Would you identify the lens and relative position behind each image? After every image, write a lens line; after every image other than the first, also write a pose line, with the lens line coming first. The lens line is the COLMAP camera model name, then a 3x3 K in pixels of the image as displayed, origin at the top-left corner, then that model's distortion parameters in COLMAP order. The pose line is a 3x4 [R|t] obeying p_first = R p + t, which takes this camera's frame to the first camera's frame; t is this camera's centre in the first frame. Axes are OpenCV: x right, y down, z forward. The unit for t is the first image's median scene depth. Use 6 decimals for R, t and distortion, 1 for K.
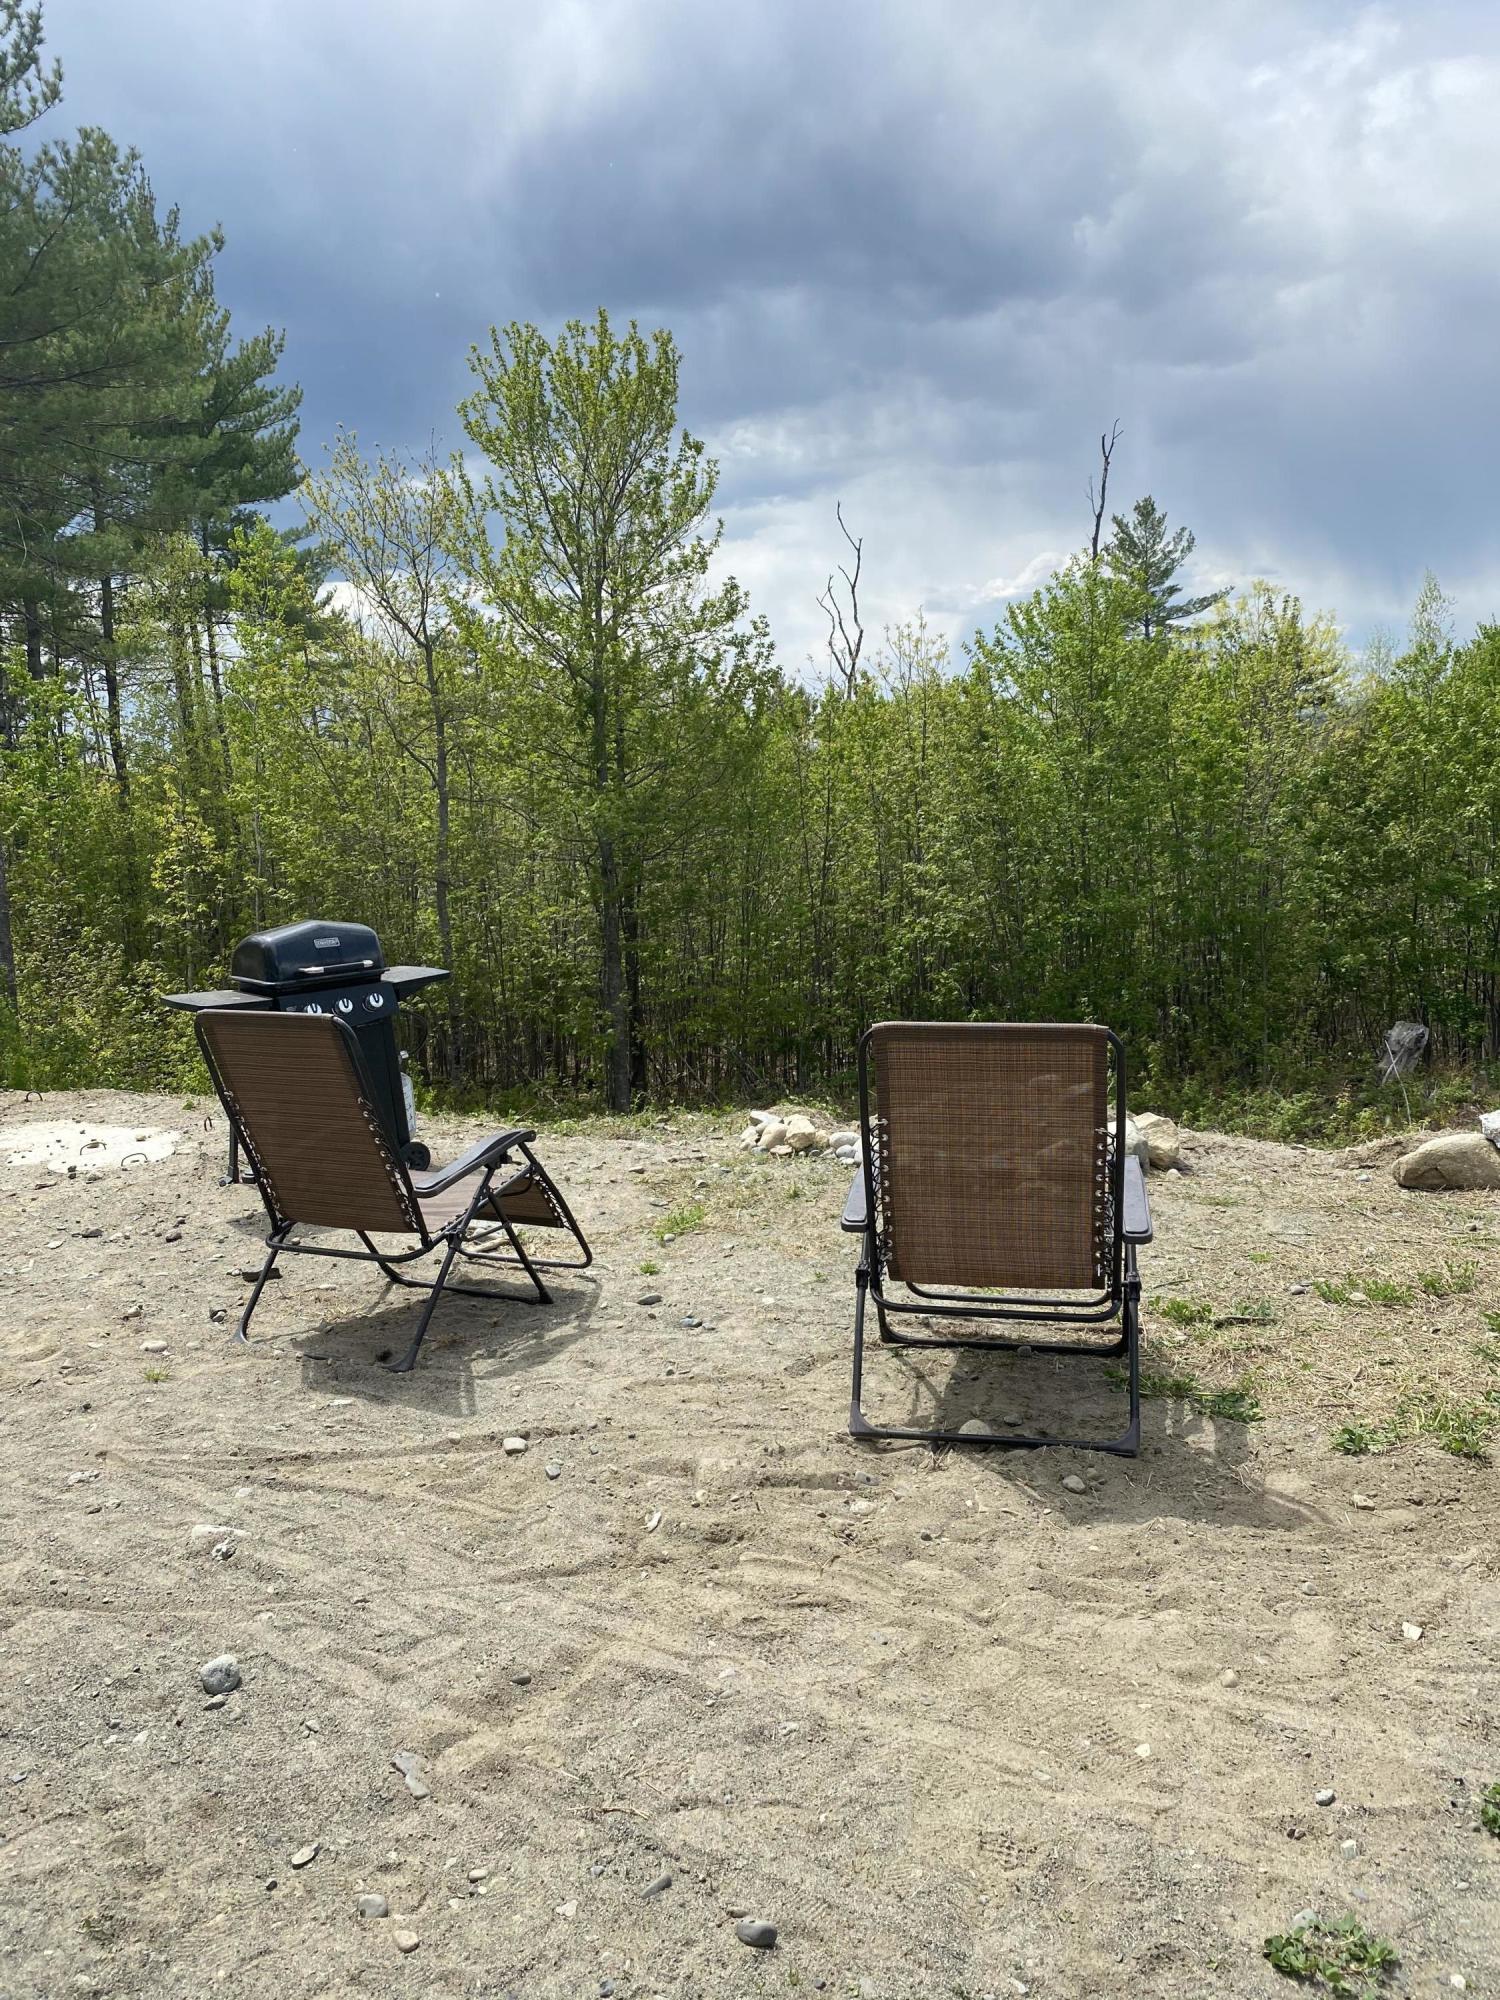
lens RADIAL K [[1524.0, 0, 750.0], [0, 1524.0, 1000.0], [0, 0, 1]] dist [0.030352, -0.030962]
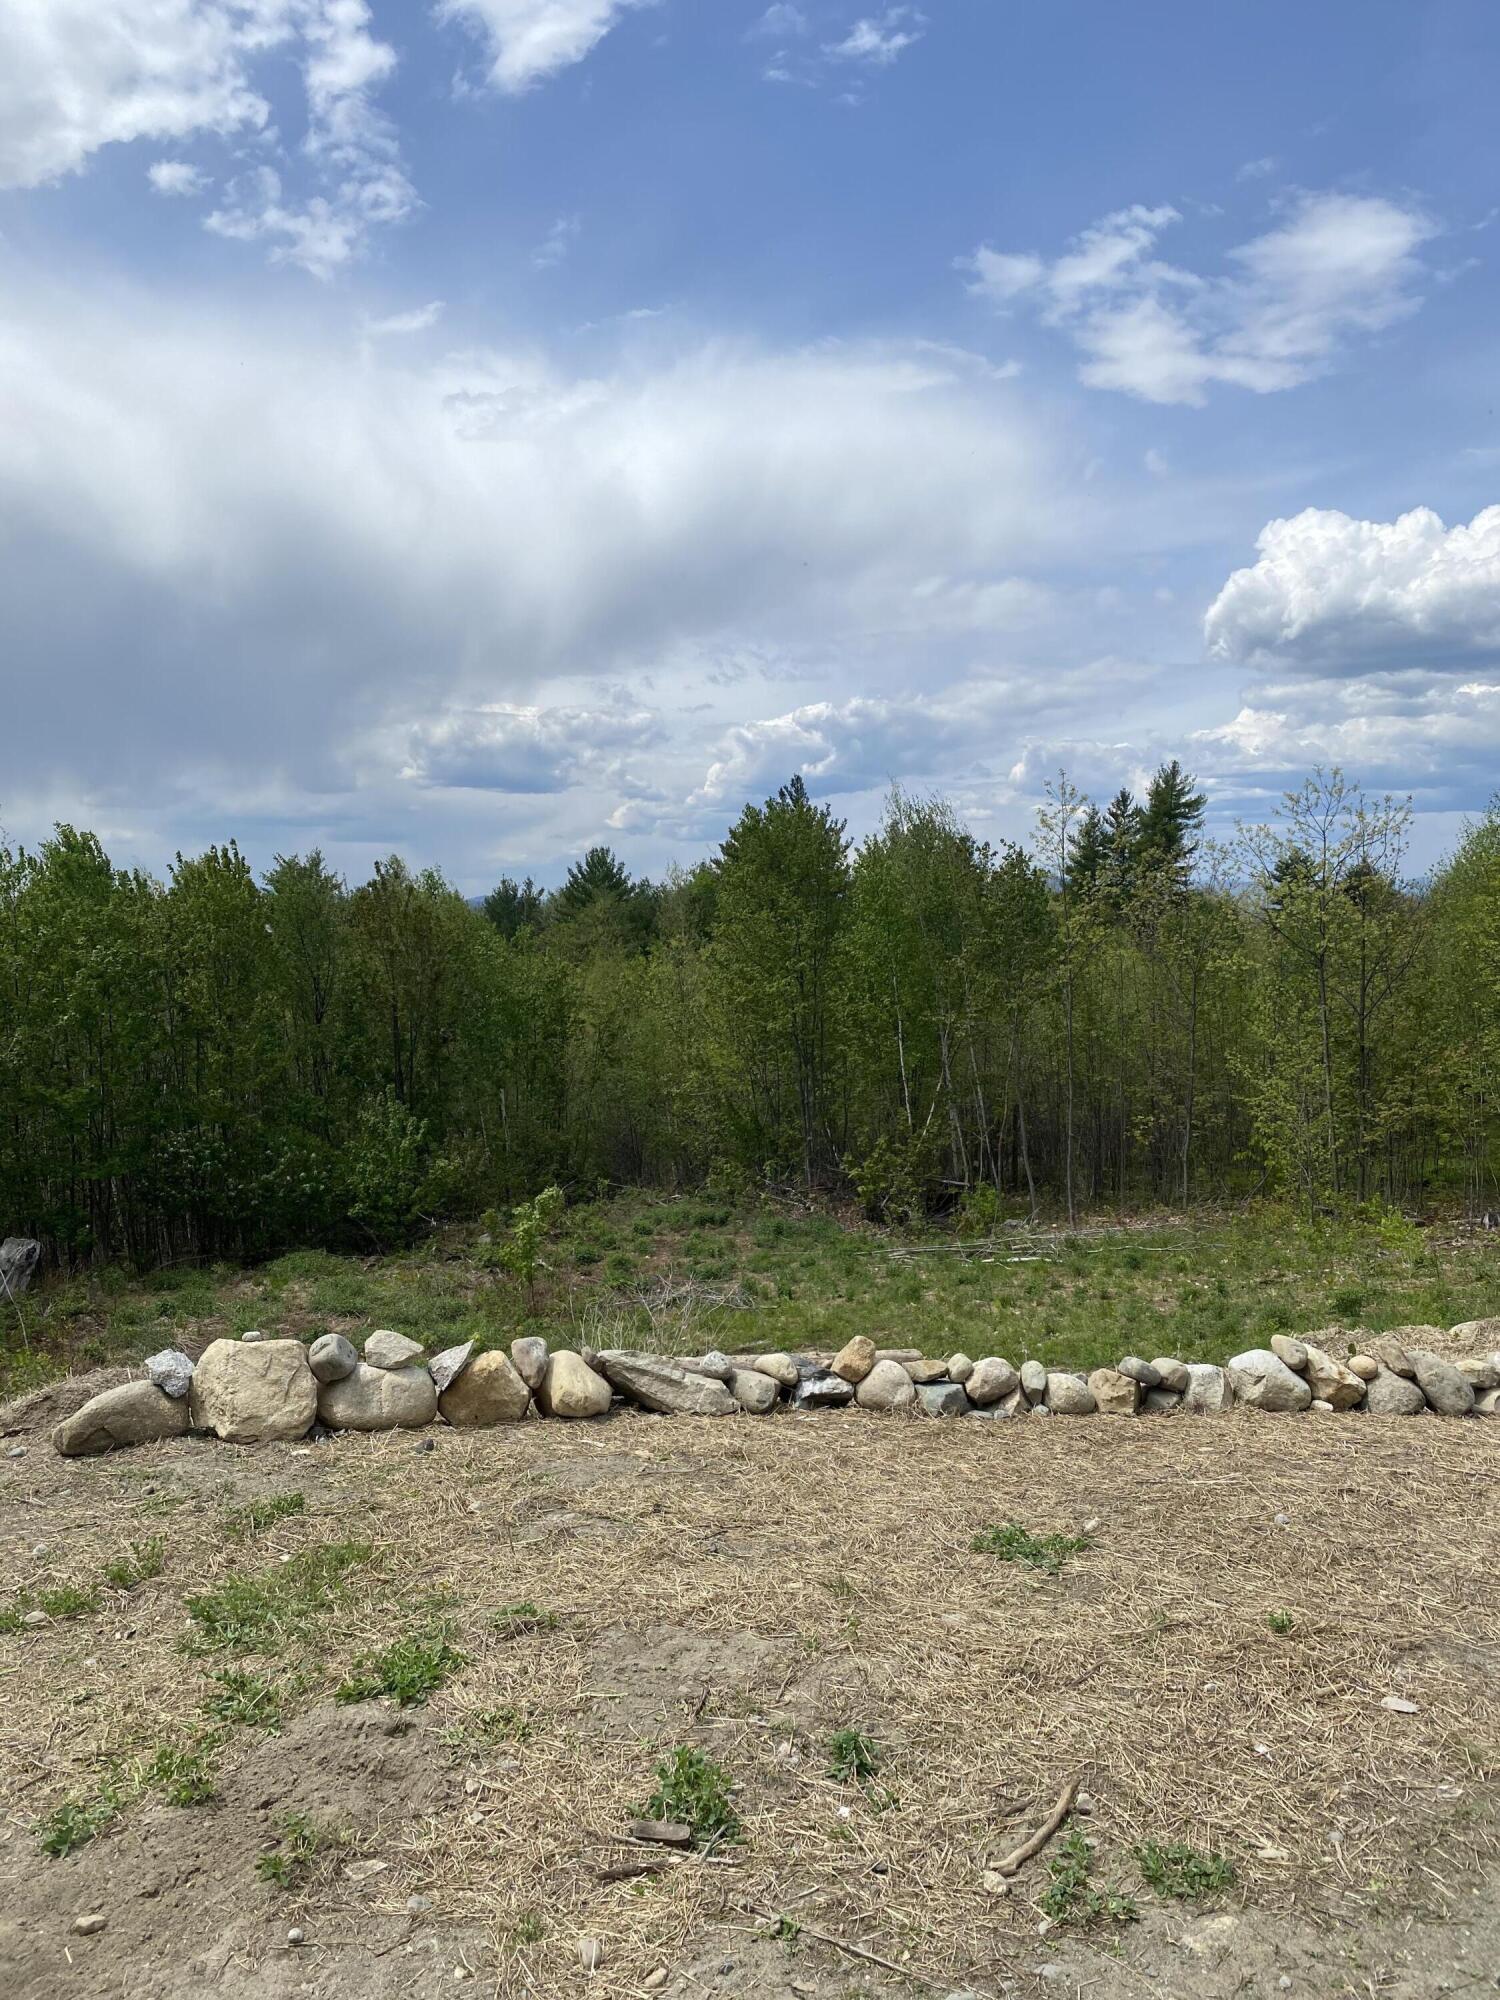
lens RADIAL K [[1524.0, 0, 750.0], [0, 1524.0, 1000.0], [0, 0, 1]] dist [0.030352, -0.030962]
pose [[0.653313, 0.007447, 0.757051, 0.012453], [0.093565, 0.991492, -0.090497, -0.023220], [-0.751284, 0.129957, 0.647058, 0.100502]]
